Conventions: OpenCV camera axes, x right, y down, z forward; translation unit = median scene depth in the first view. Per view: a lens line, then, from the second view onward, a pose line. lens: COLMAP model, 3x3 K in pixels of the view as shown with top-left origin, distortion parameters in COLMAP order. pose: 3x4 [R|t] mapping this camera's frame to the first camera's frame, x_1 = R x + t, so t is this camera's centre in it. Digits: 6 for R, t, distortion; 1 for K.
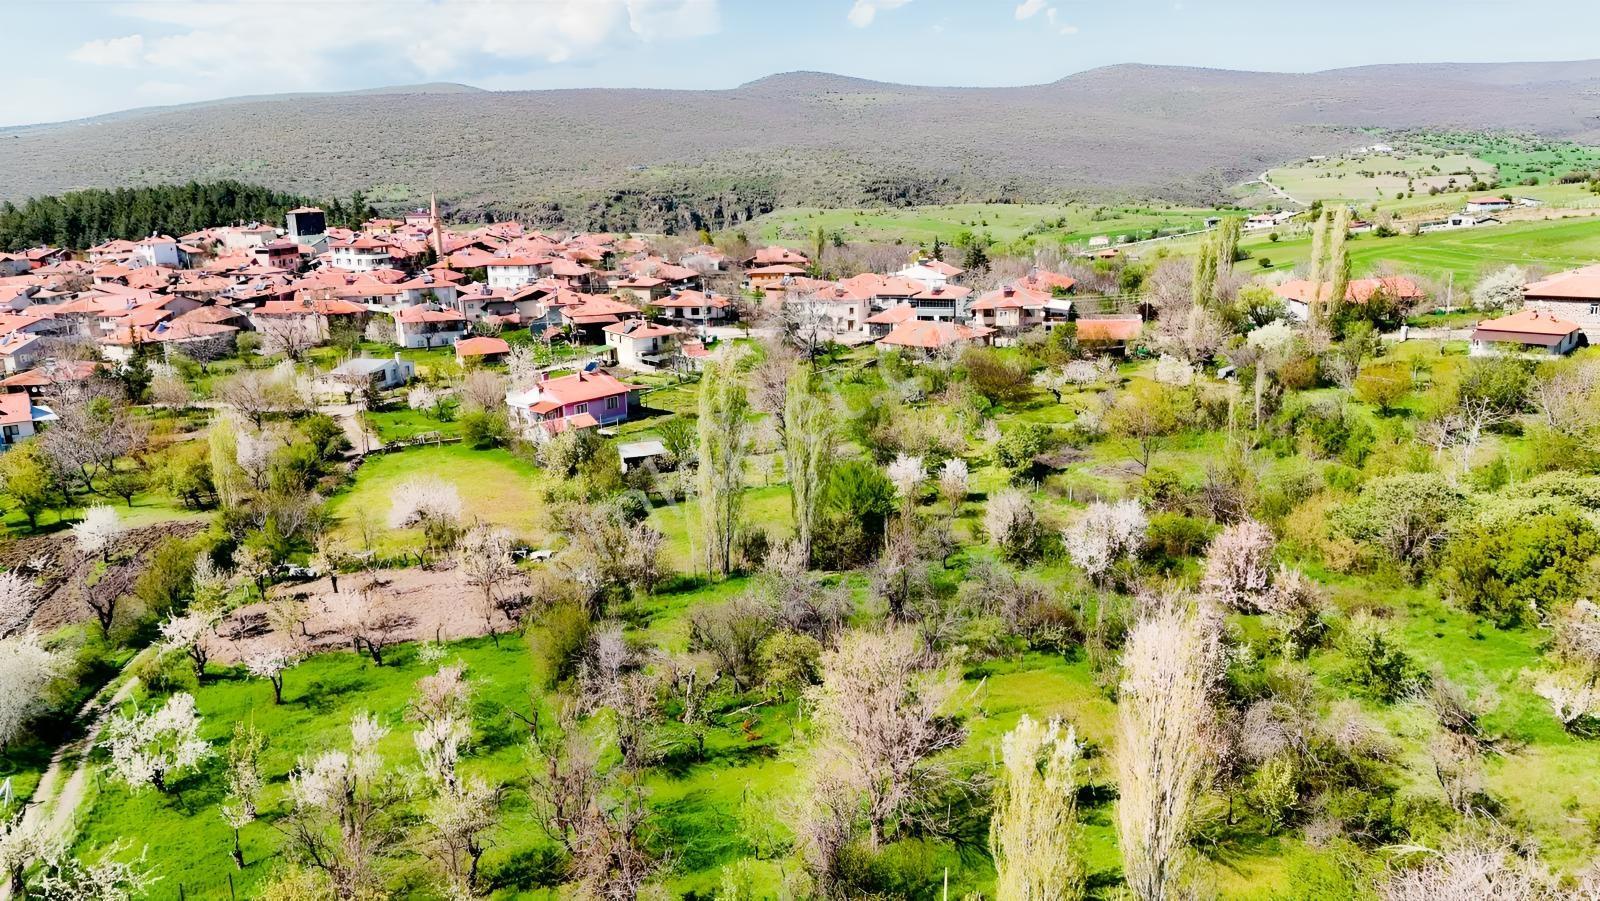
lens RADIAL K [[1173.0, 0, 805.6], [0, 1173.0, 454.1], [0, 0, 1]] dist [0.075484, -0.070602]
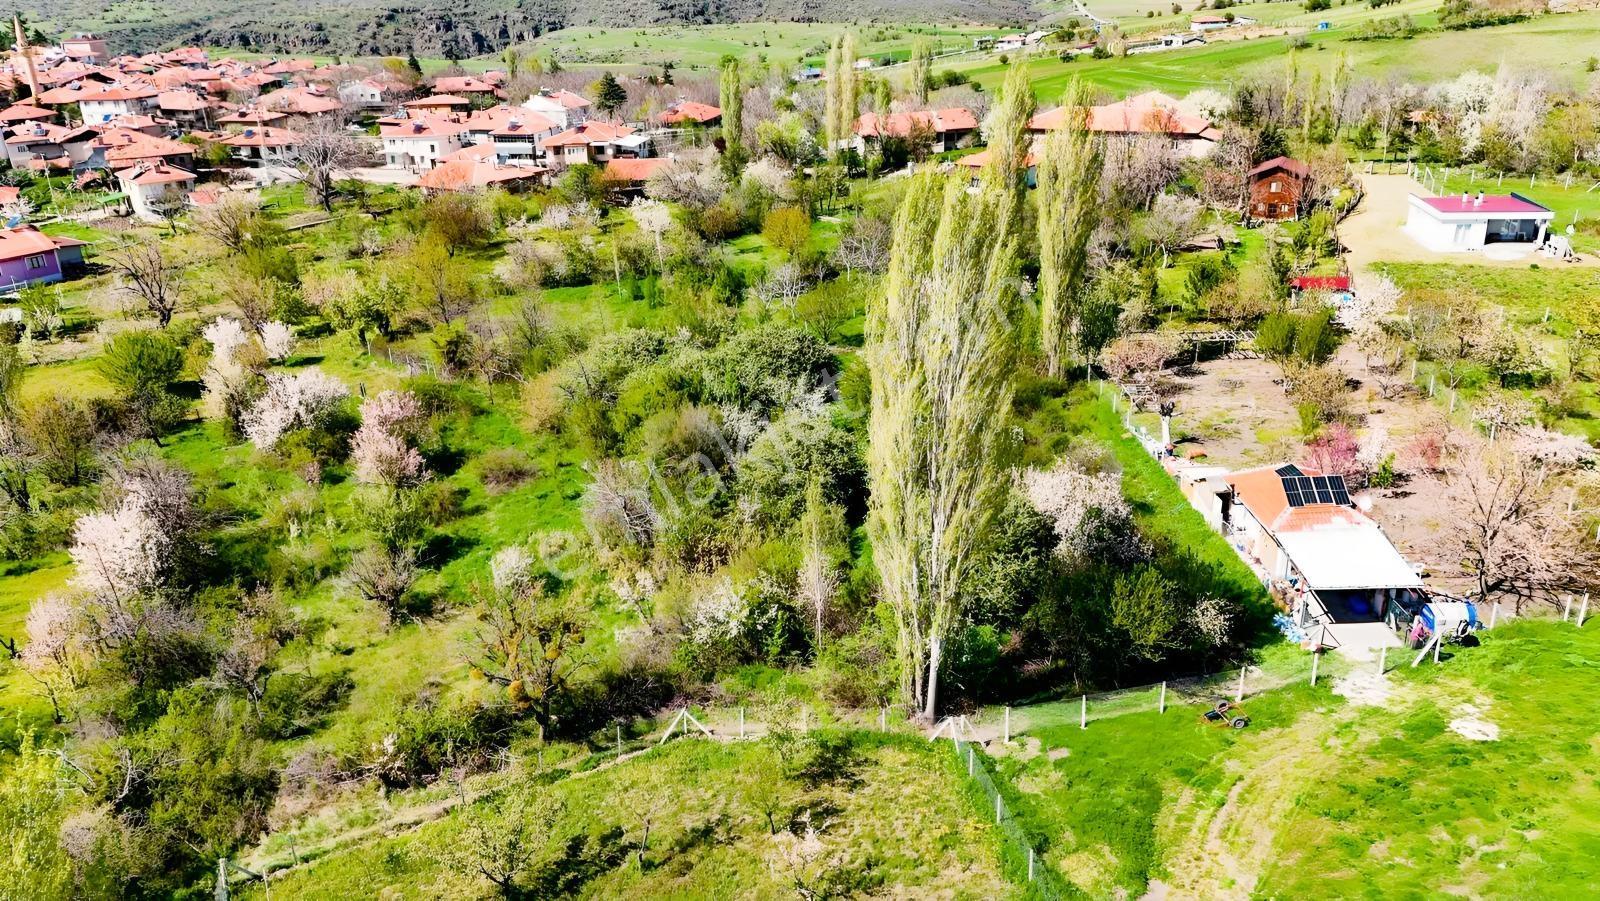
lens RADIAL K [[1173.0, 0, 803.8], [0, 1173.0, 443.0], [0, 0, 1]] dist [0.075484, -0.070602]
pose [[0.991859, -0.049553, 0.117308, 0.198757], [0.033544, 0.990318, 0.134706, -0.006282], [-0.122847, -0.129674, 0.983917, -0.000697]]
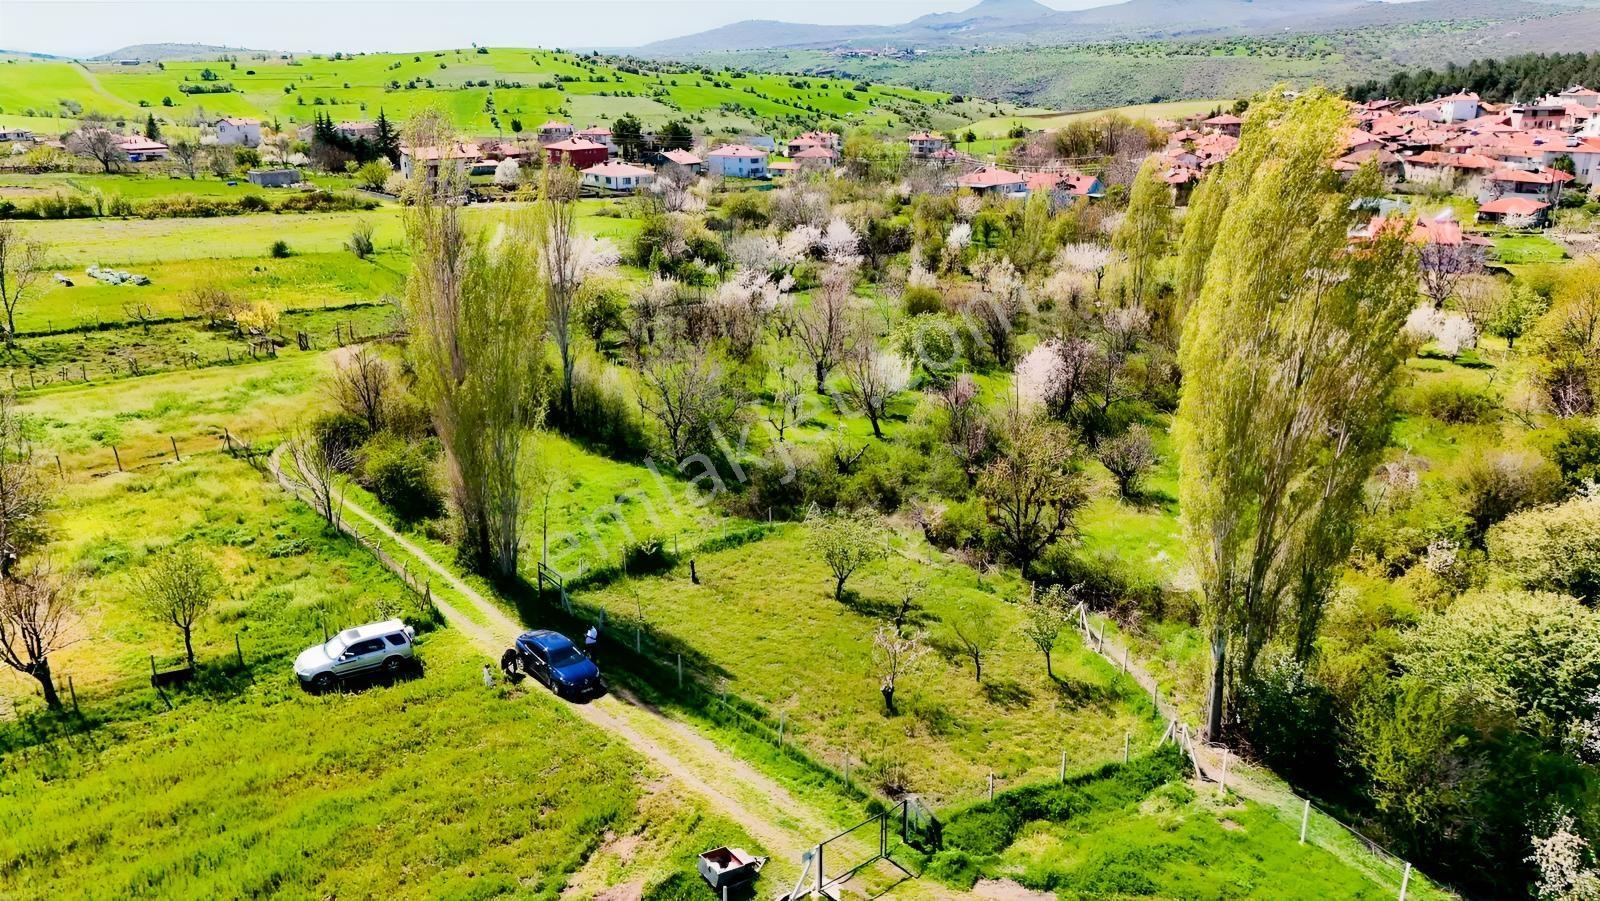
lens RADIAL K [[1173.0, 0, 804.3], [0, 1173.0, 456.0], [0, 0, 1]] dist [0.075484, -0.070602]
pose [[0.392424, 0.324044, -0.860813, 0.361230], [-0.237217, 0.939881, 0.245666, -0.000788], [0.888668, 0.107795, 0.445700, 0.051222]]
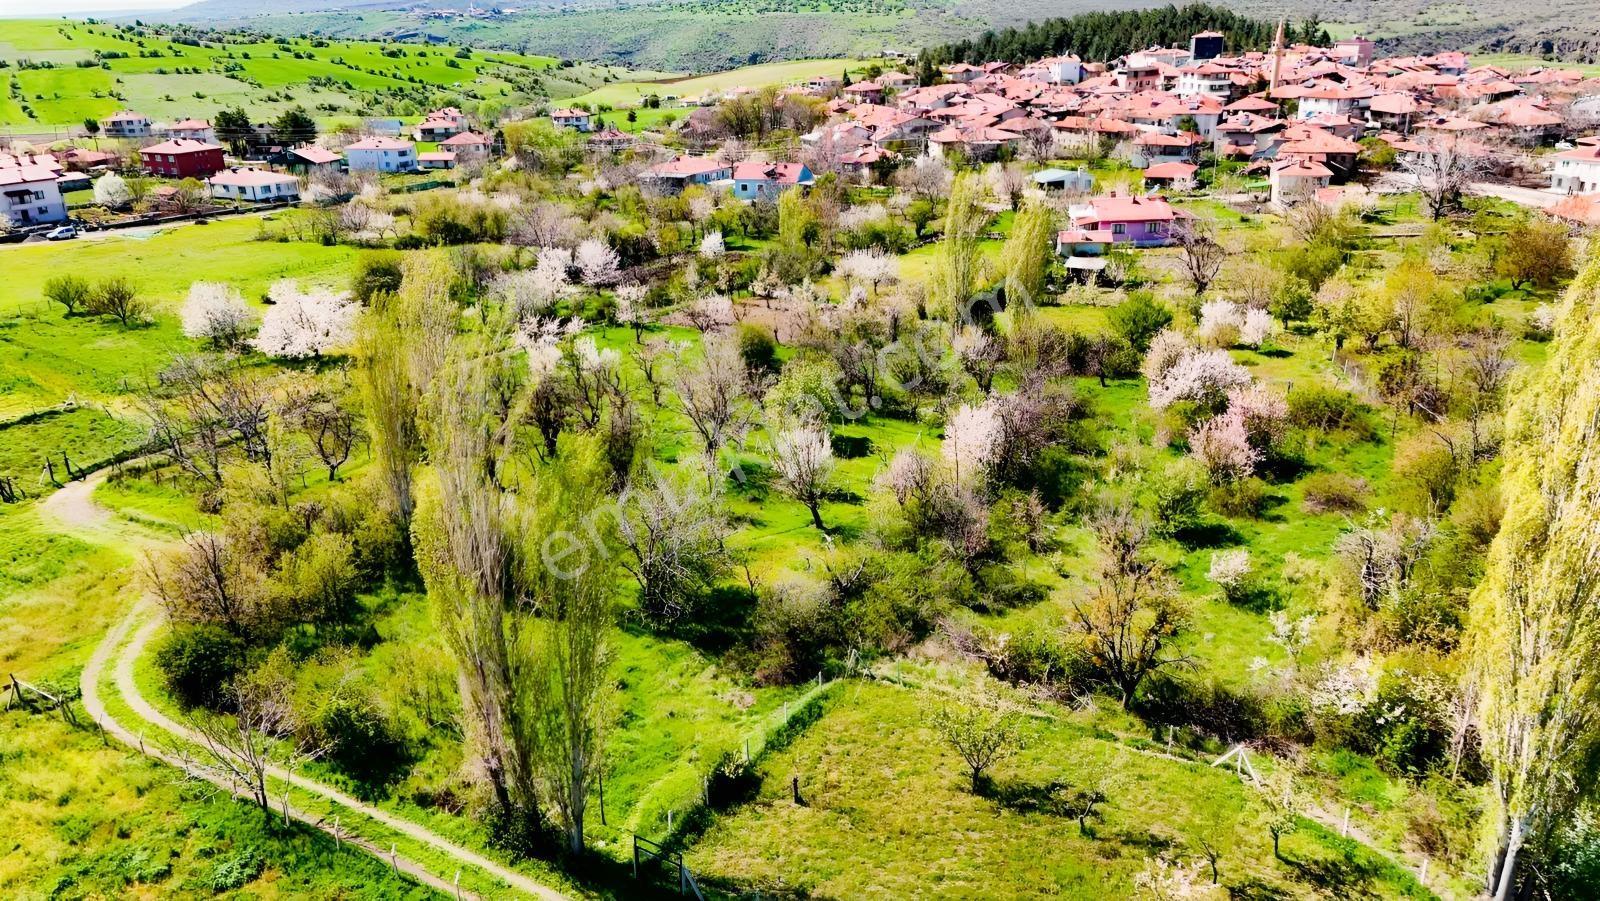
lens RADIAL K [[1173.0, 0, 805.2], [0, 1173.0, 448.8], [0, 0, 1]] dist [0.075484, -0.070602]
pose [[0.670018, 0.274569, -0.689702, 0.275827], [-0.180210, 0.961453, 0.207686, -0.010239], [0.720139, -0.014862, 0.693670, 0.006124]]
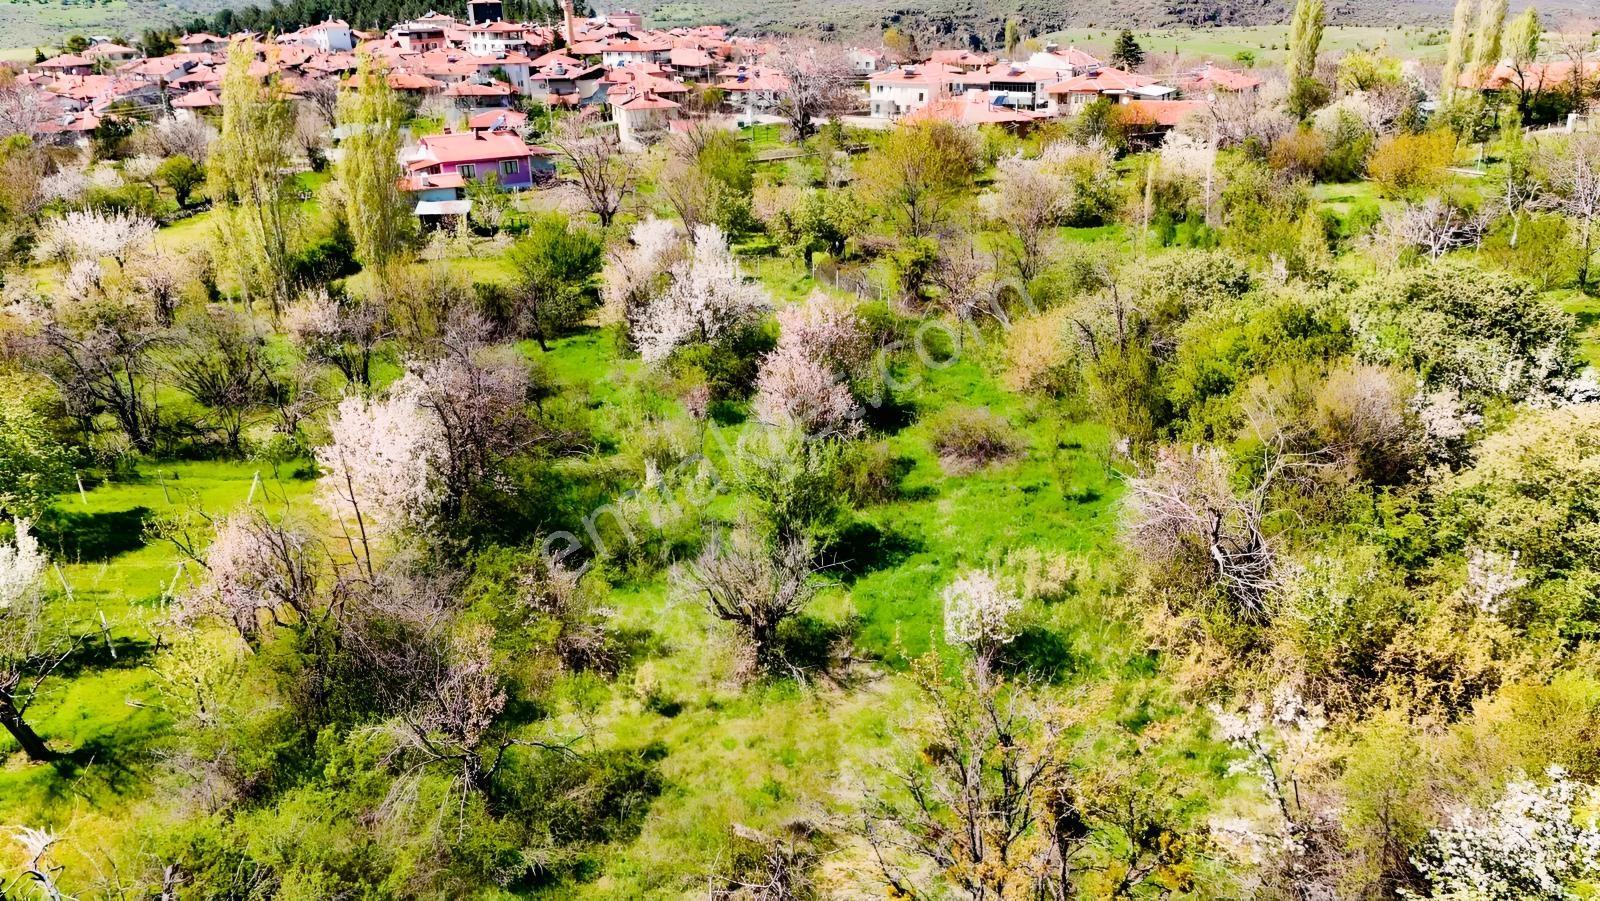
lens RADIAL K [[1173.0, 0, 805.4], [0, 1173.0, 443.9], [0, 0, 1]] dist [0.075484, -0.070602]
pose [[0.966244, 0.100107, -0.237382, 0.174819], [-0.070456, 0.988971, 0.130279, 0.018627], [0.247806, -0.109156, 0.962641, 0.126059]]
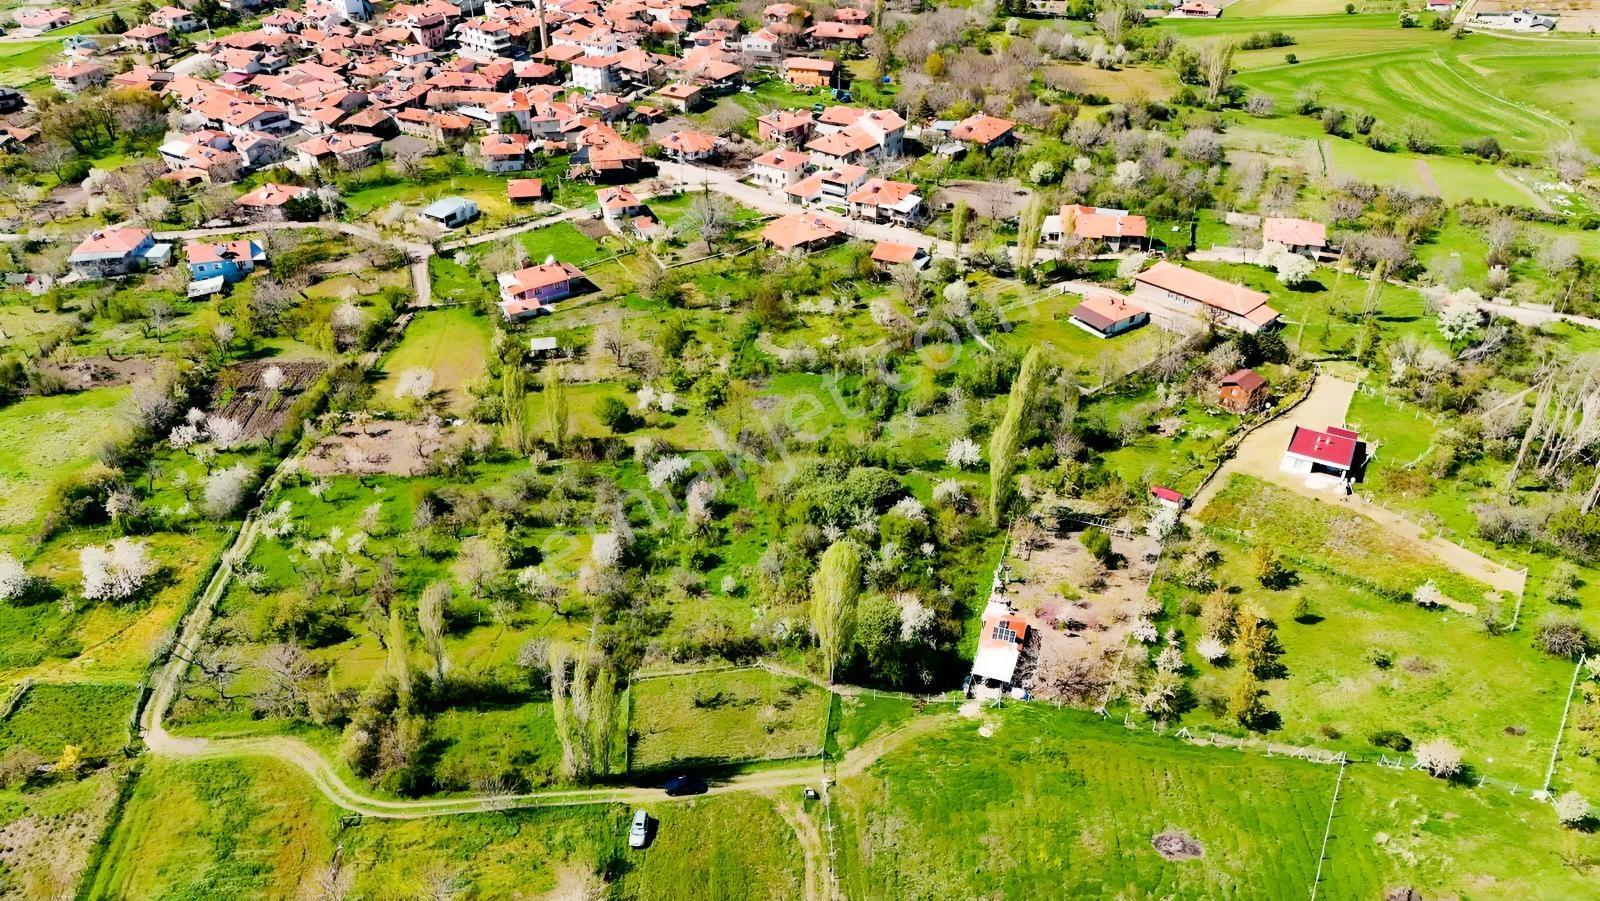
lens RADIAL K [[1173.0, 0, 804.6], [0, 1173.0, 453.8], [0, 0, 1]] dist [0.075484, -0.070602]
pose [[0.977202, 0.141222, -0.158534, 0.313222], [-0.081014, 0.938227, 0.336404, -0.268972], [0.196248, -0.315891, 0.928278, -0.377830]]
